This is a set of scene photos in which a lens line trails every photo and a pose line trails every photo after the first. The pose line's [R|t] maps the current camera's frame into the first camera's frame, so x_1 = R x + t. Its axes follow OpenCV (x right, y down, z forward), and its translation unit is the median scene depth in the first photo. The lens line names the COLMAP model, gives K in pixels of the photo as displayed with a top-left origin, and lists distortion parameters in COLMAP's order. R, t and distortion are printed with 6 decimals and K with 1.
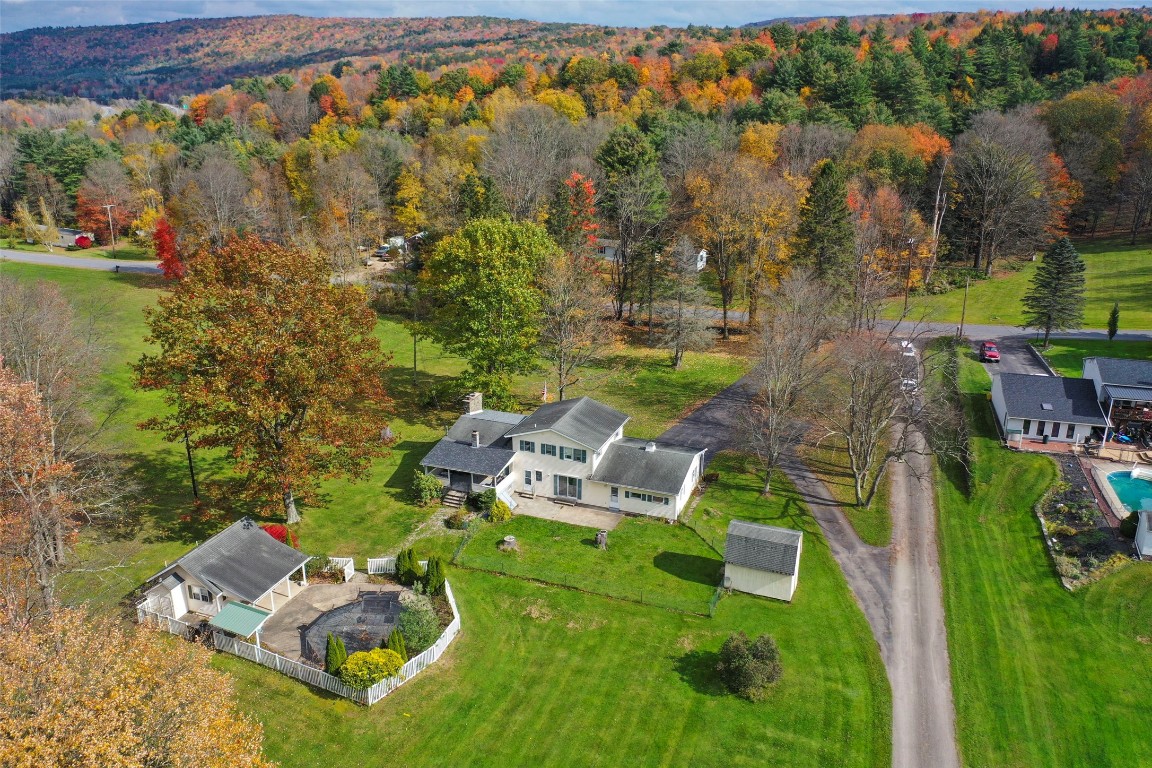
lens RADIAL K [[929.4, 0, 577.4], [0, 929.4, 385.2], [0, 0, 1]] dist [0.012941, -0.010328]
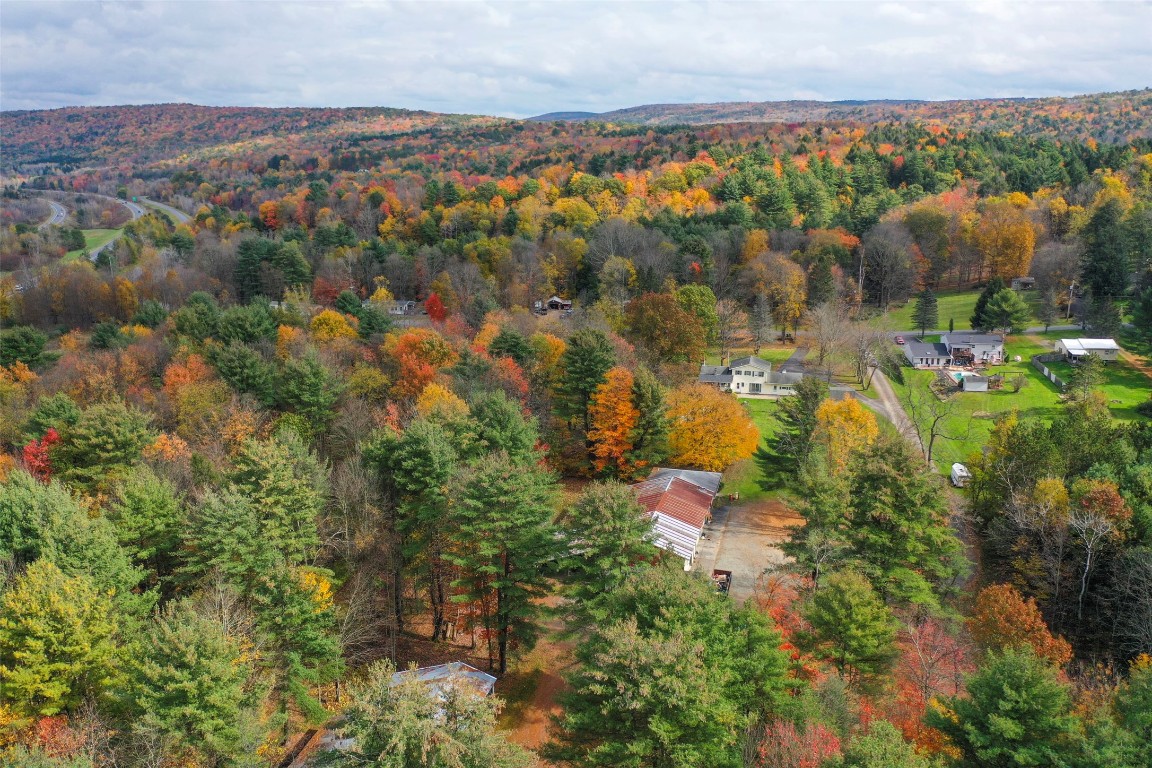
lens RADIAL K [[929.4, 0, 574.5], [0, 929.4, 383.5], [0, 0, 1]] dist [0.012941, -0.010328]
pose [[0.990618, -0.041100, 0.130334, -0.217165], [0.051091, 0.995929, -0.074266, 0.068280], [-0.126751, 0.080228, 0.988685, -0.380881]]
